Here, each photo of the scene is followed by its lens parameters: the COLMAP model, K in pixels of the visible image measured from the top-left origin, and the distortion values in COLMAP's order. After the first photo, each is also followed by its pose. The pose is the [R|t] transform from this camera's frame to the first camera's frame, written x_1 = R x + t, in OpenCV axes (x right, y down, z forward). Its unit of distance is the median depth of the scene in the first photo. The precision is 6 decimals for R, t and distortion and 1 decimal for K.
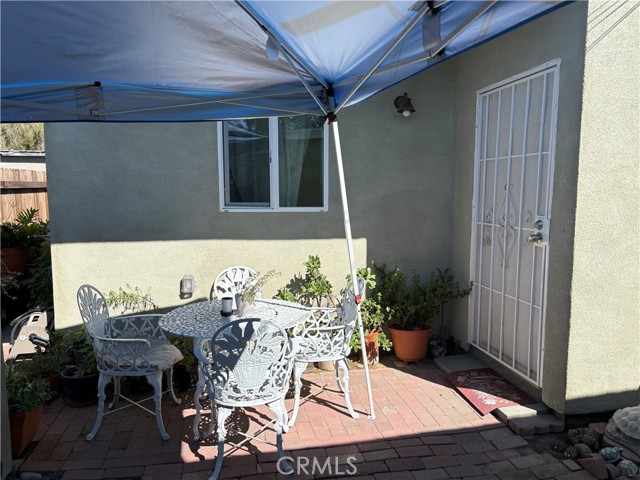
lens RADIAL K [[480.6, 0, 320.1], [0, 480.6, 249.7], [0, 0, 1]] dist [0.051131, -0.048867]
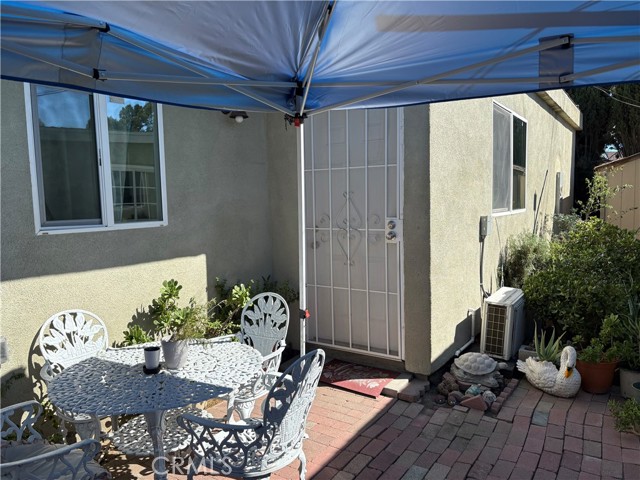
lens RADIAL K [[485.1, 0, 326.3], [0, 485.1, 246.1], [0, 0, 1]] dist [0.052111, -0.050551]
pose [[0.690912, -0.089536, 0.717373, -0.505185], [0.111257, 0.993649, 0.016865, -0.036013], [-0.714327, 0.068160, 0.696485, 0.271835]]
